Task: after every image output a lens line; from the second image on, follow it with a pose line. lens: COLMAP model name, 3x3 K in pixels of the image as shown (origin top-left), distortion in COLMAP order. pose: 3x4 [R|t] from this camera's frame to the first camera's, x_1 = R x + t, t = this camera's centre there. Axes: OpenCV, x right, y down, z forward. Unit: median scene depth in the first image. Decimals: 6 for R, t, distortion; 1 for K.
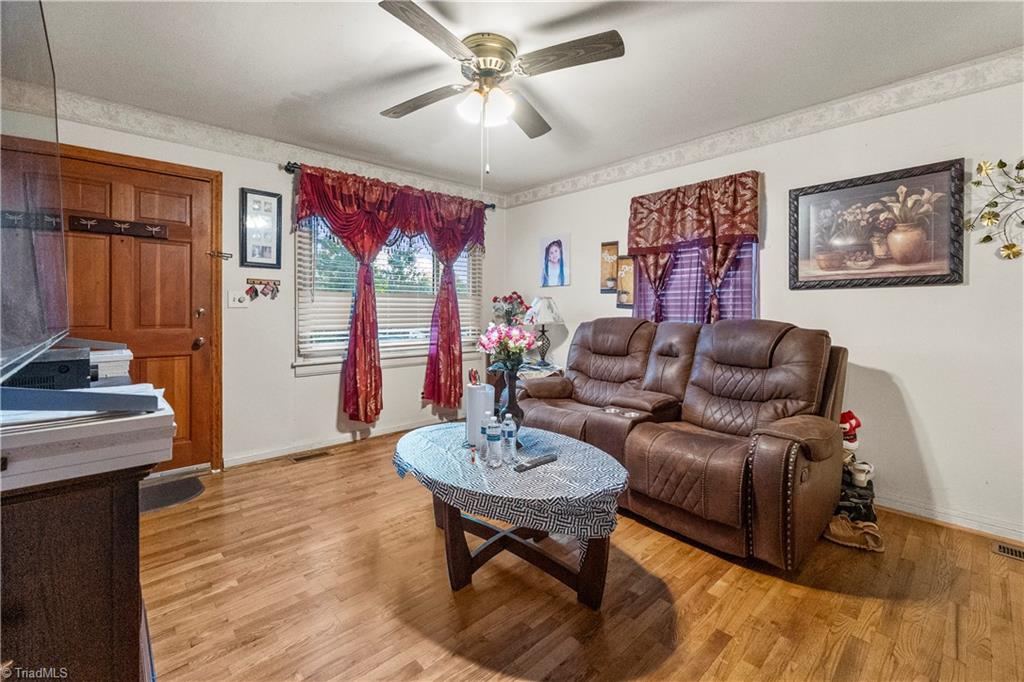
lens RADIAL K [[442.0, 0, 524.2], [0, 442.0, 309.1], [0, 0, 1]] dist [0.000681, 0.000335]
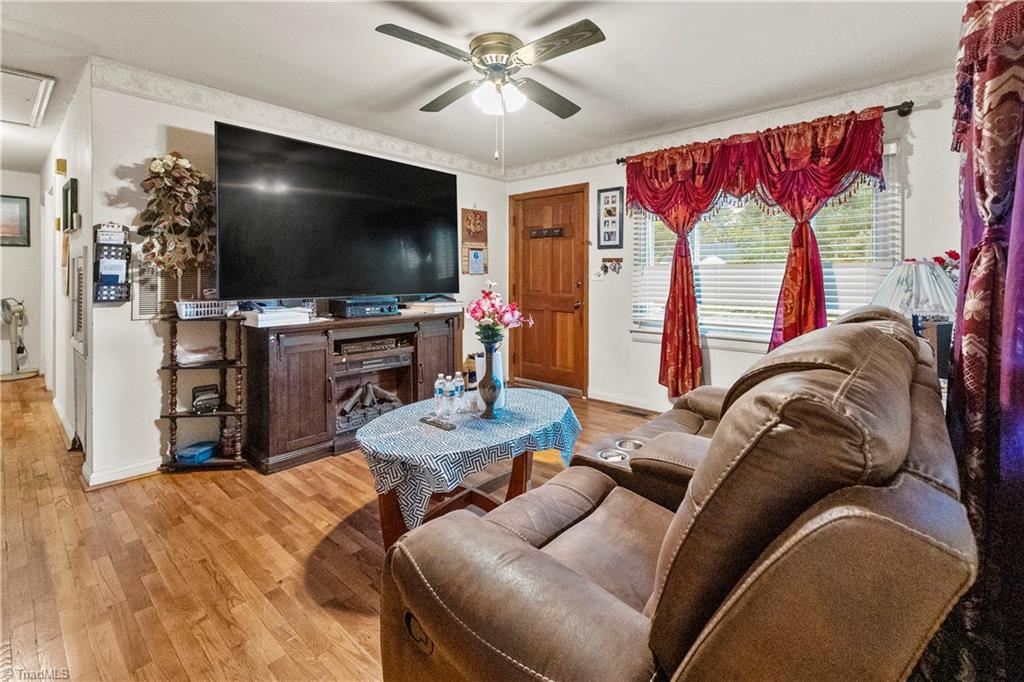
lens RADIAL K [[461.8, 0, 529.6], [0, 461.8, 279.1], [0, 0, 1]] dist [0.002717, 0.000340]
pose [[0.084016, 0.003063, -0.996460, 0.688404], [-0.000697, 0.999995, 0.003015, -0.011230], [0.996464, 0.000441, 0.084018, 0.648717]]
